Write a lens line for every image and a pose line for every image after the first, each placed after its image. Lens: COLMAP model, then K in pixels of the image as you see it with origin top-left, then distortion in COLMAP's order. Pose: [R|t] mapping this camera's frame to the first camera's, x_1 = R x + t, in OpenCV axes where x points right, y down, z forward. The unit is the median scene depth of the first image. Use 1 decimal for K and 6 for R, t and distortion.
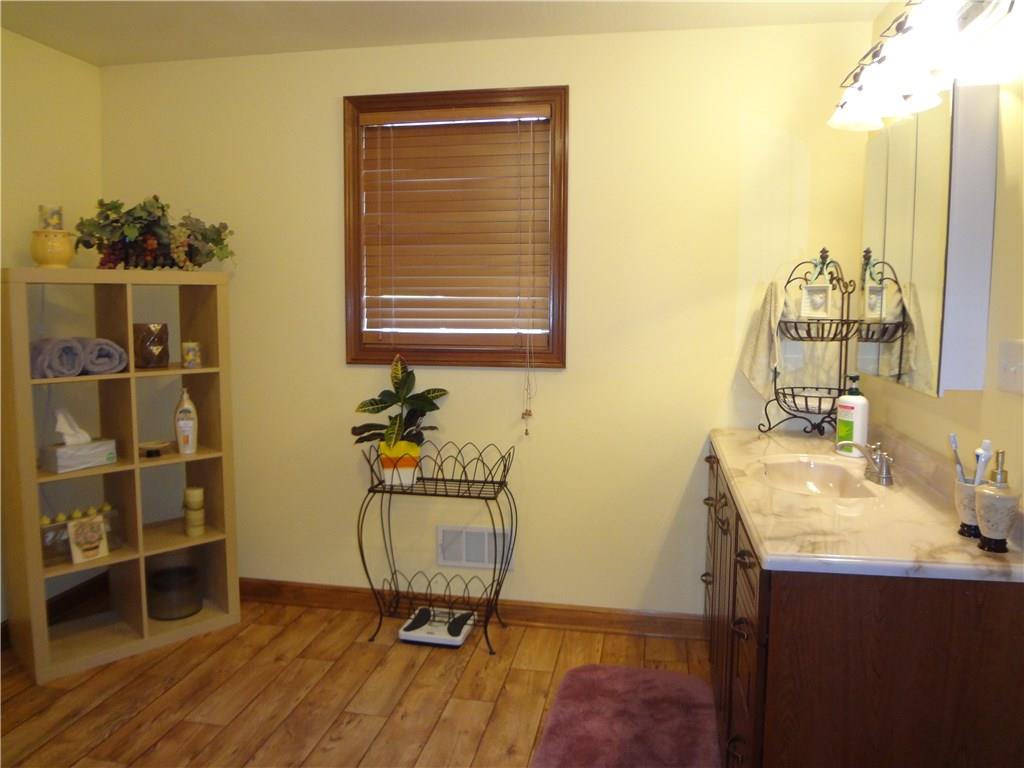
lens RADIAL K [[749.6, 0, 512.0], [0, 749.6, 384.0], [0, 0, 1]] dist [-0.049904, 0.006800]
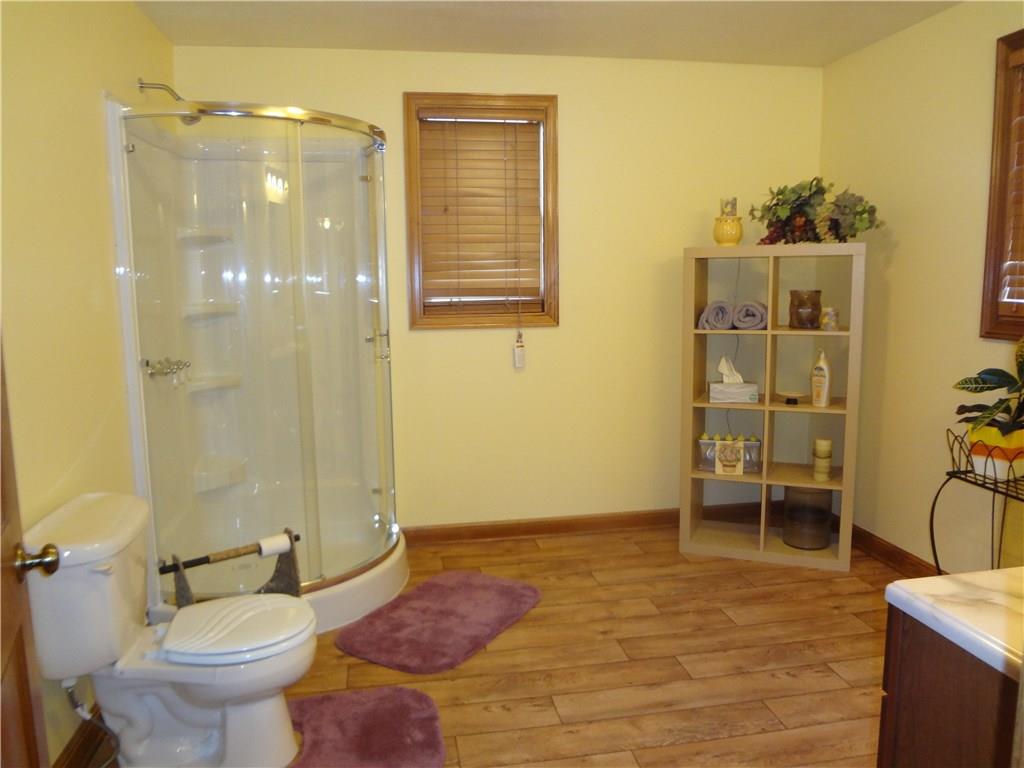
lens RADIAL K [[749.6, 0, 512.0], [0, 749.6, 384.0], [0, 0, 1]] dist [-0.049904, 0.006800]
pose [[0.353762, 0.120919, -0.927486, 0.463226], [-0.082295, 0.991787, 0.097913, -0.012796], [0.931708, 0.041689, 0.360808, 0.168942]]
